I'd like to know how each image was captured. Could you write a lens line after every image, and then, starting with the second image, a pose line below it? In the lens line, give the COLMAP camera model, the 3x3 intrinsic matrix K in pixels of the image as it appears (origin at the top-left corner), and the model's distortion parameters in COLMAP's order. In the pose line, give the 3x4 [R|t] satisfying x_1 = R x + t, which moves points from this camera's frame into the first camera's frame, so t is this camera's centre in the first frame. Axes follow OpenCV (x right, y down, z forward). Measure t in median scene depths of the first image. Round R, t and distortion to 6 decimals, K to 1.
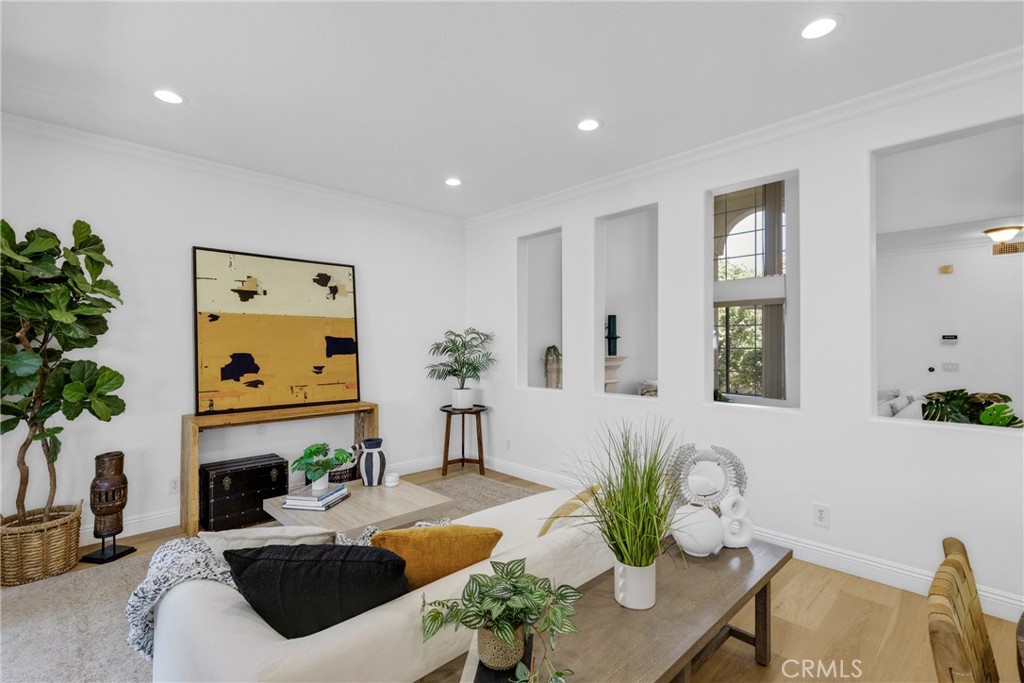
lens RADIAL K [[471.9, 0, 512.0], [0, 471.9, 341.5], [0, 0, 1]] dist [0.002871, -0.000039]
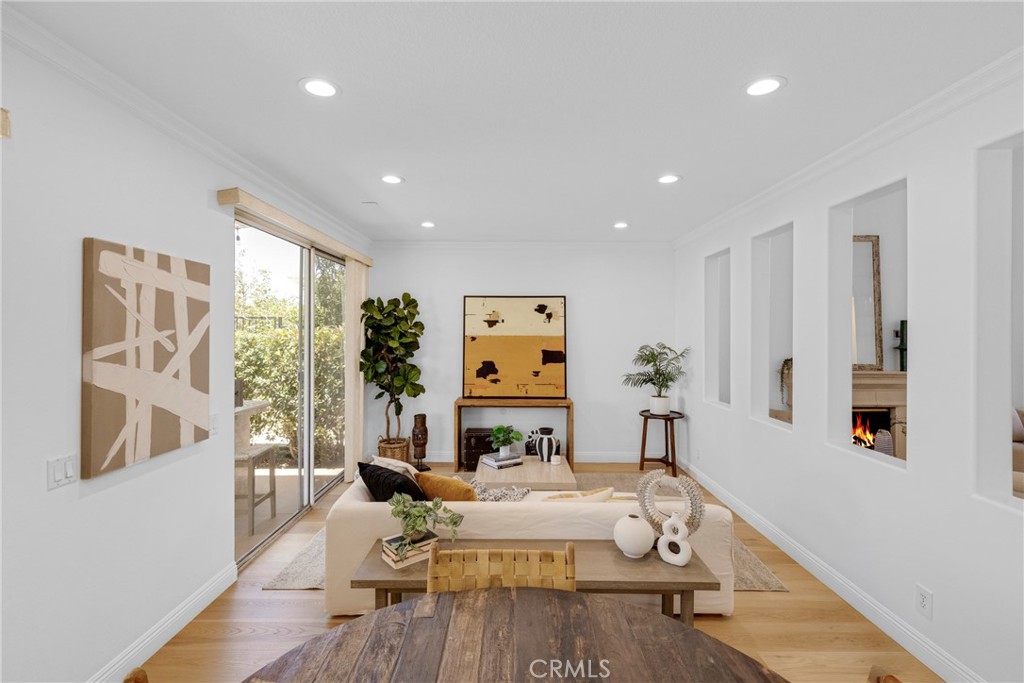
lens RADIAL K [[472.9, 0, 509.2], [0, 472.9, 331.1], [0, 0, 1]] dist [0.003760, -0.000039]
pose [[0.713997, 0.003414, -0.700140, 0.571119], [-0.000044, 0.999988, 0.004832, -0.081505], [0.700148, -0.003419, 0.713989, -0.067974]]
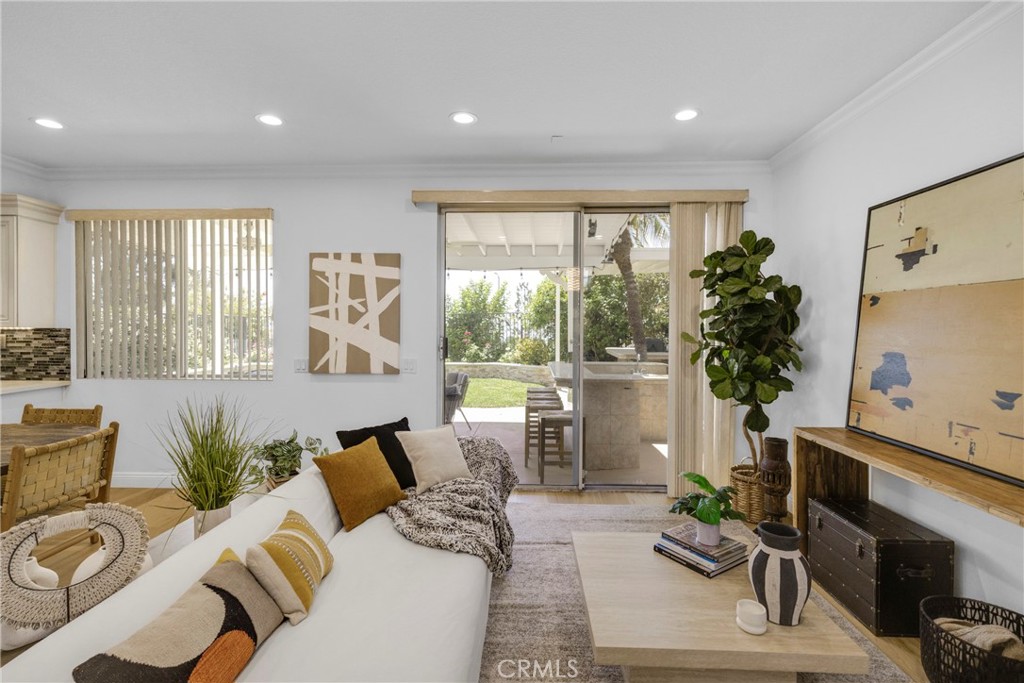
lens RADIAL K [[472.9, 0, 509.2], [0, 472.9, 331.1], [0, 0, 1]] dist [0.003760, -0.000039]
pose [[-0.728441, 0.002514, -0.685104, 0.252783], [0.001649, 0.999997, 0.001916, -0.006455], [0.685107, 0.000266, -0.728442, 1.107122]]
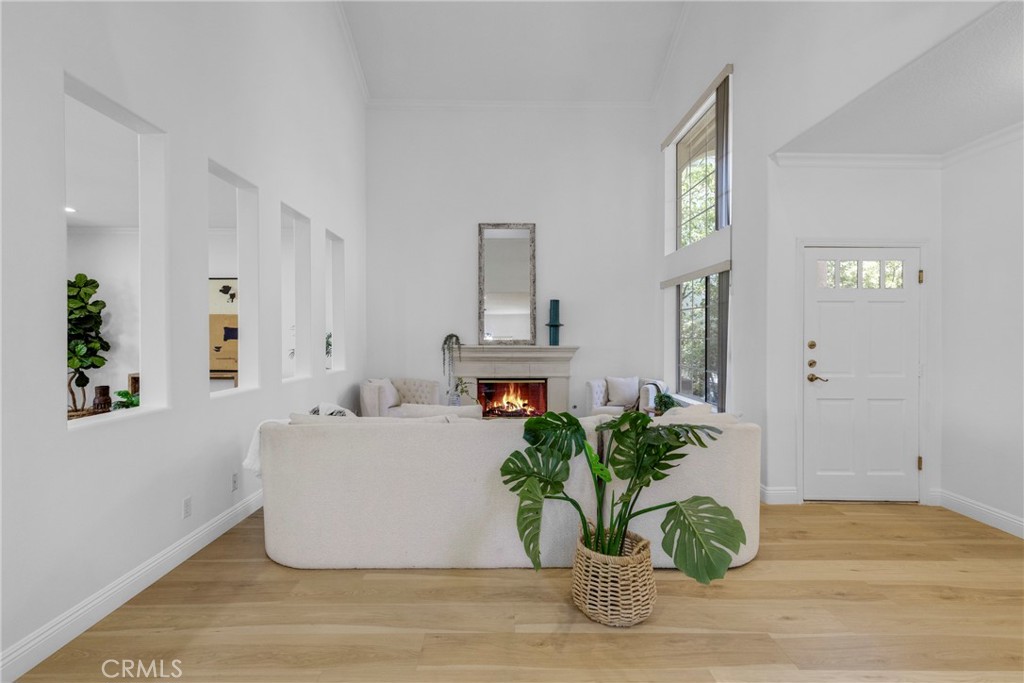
lens RADIAL K [[472.9, 0, 509.2], [0, 472.9, 331.1], [0, 0, 1]] dist [0.003760, -0.000039]
pose [[0.727921, 0.002433, -0.685657, 1.471457], [0.001936, 0.999982, 0.005604, -0.005455], [0.685659, -0.005407, 0.727903, 0.583018]]
